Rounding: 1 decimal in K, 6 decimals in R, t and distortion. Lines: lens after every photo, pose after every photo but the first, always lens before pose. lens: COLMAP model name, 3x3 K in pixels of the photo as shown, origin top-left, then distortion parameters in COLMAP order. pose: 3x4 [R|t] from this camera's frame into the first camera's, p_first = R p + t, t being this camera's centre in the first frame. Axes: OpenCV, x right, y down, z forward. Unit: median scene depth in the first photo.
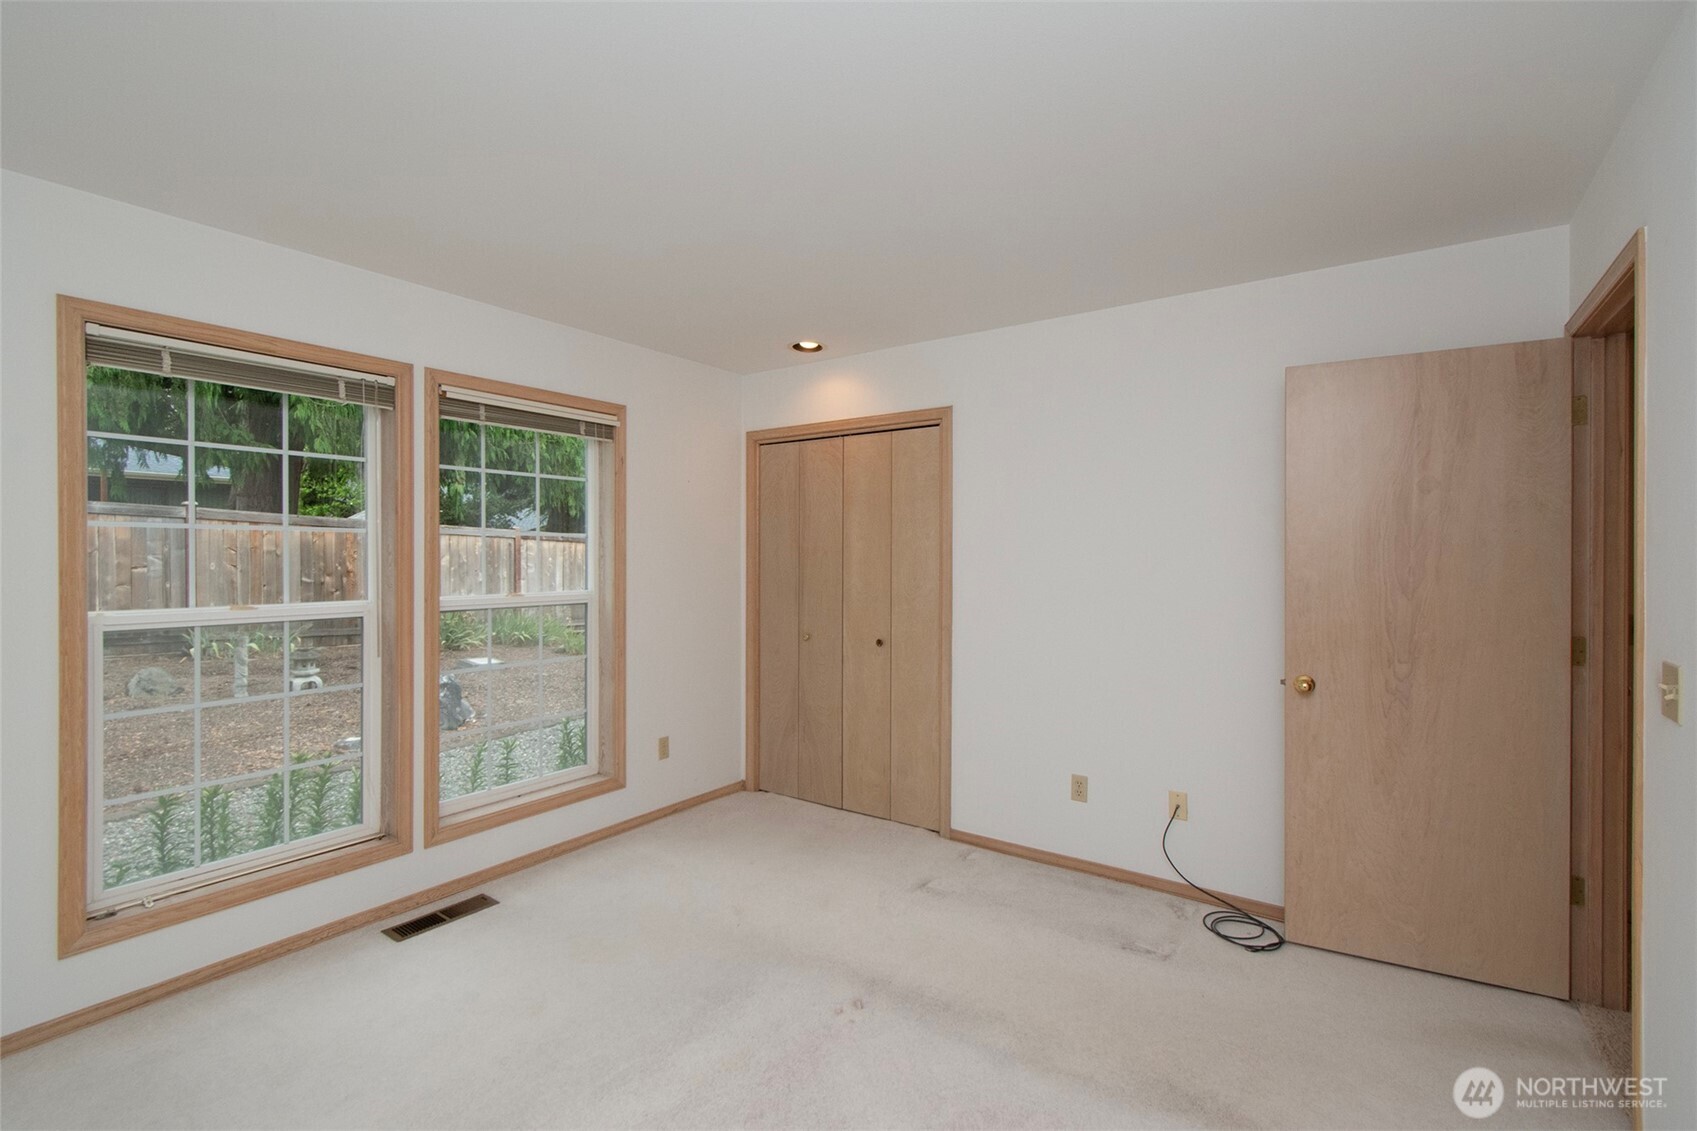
lens RADIAL K [[755.4, 0, 850.1], [0, 755.4, 555.8], [0, 0, 1]] dist [0.000472, -0.000127]
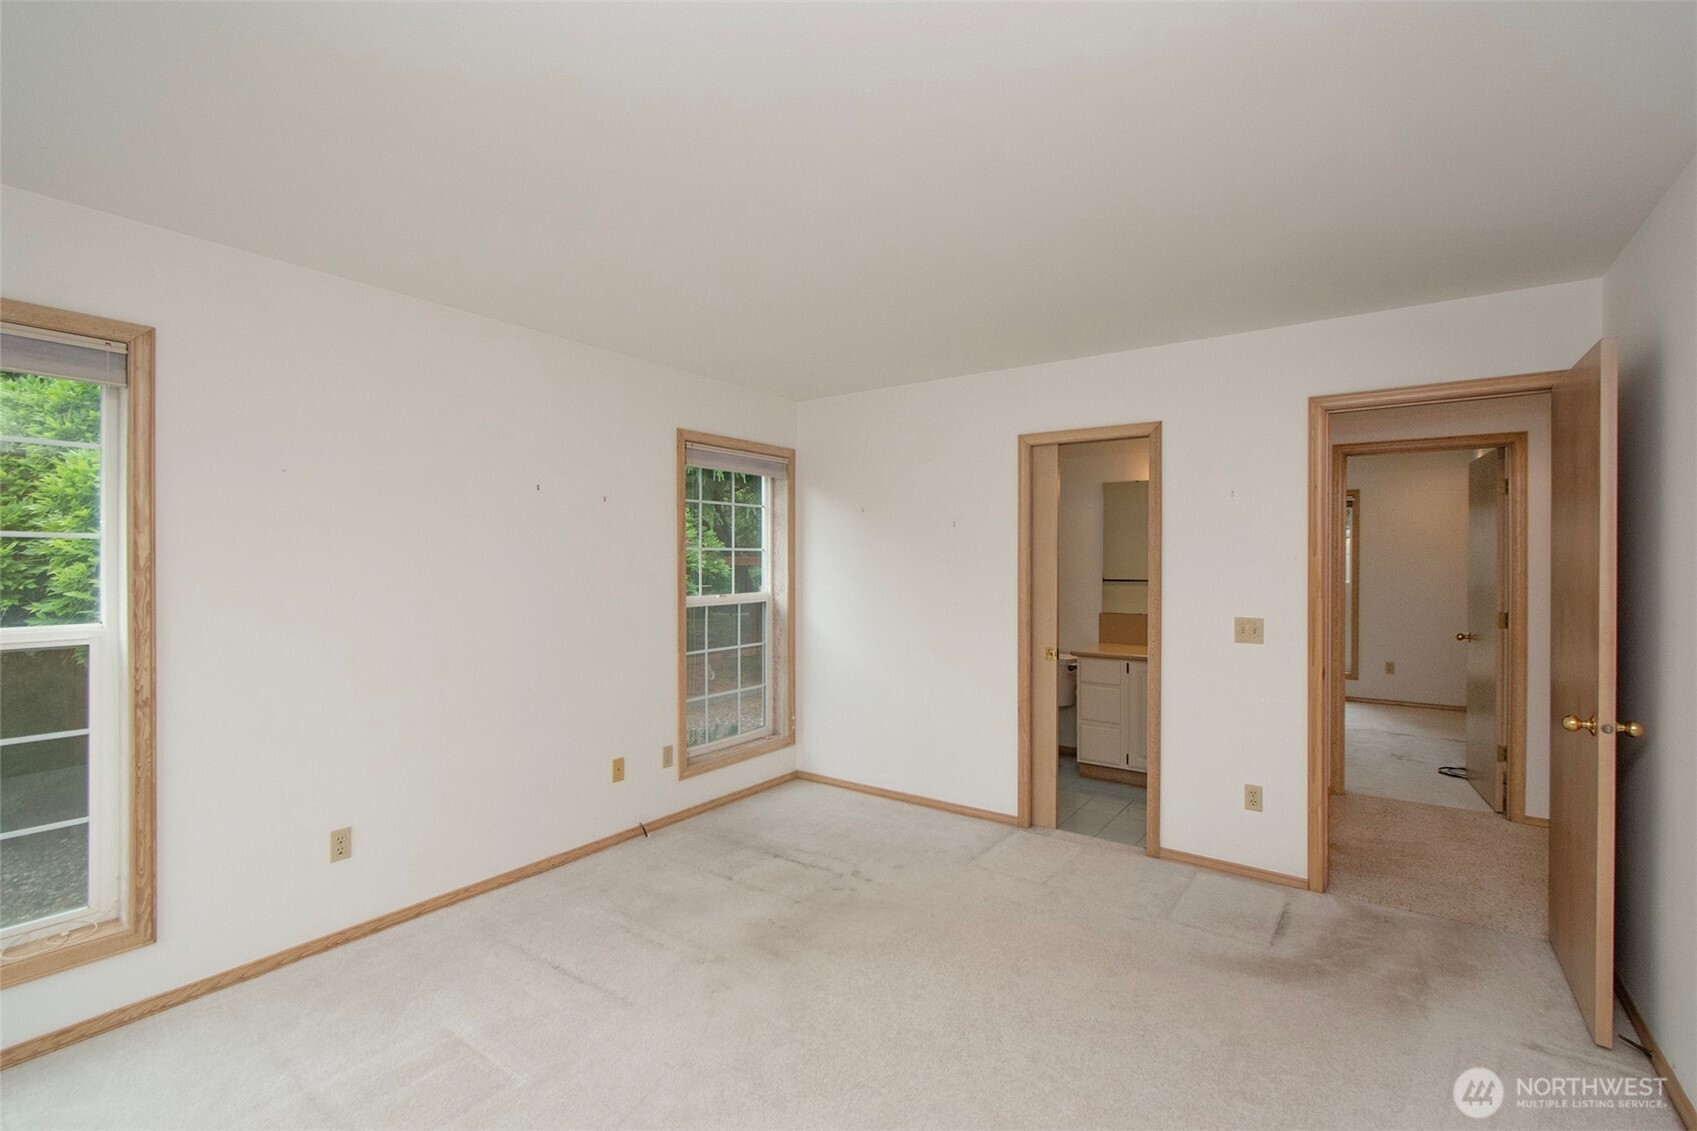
lens RADIAL K [[755.4, 0, 852.8], [0, 755.4, 566.6], [0, 0, 1]] dist [0.000472, -0.000127]
pose [[0.999992, -0.003764, 0.001478, -0.483825], [0.003759, 0.999987, 0.003317, -0.002188], [-0.001490, -0.003311, 0.999993, -0.686186]]
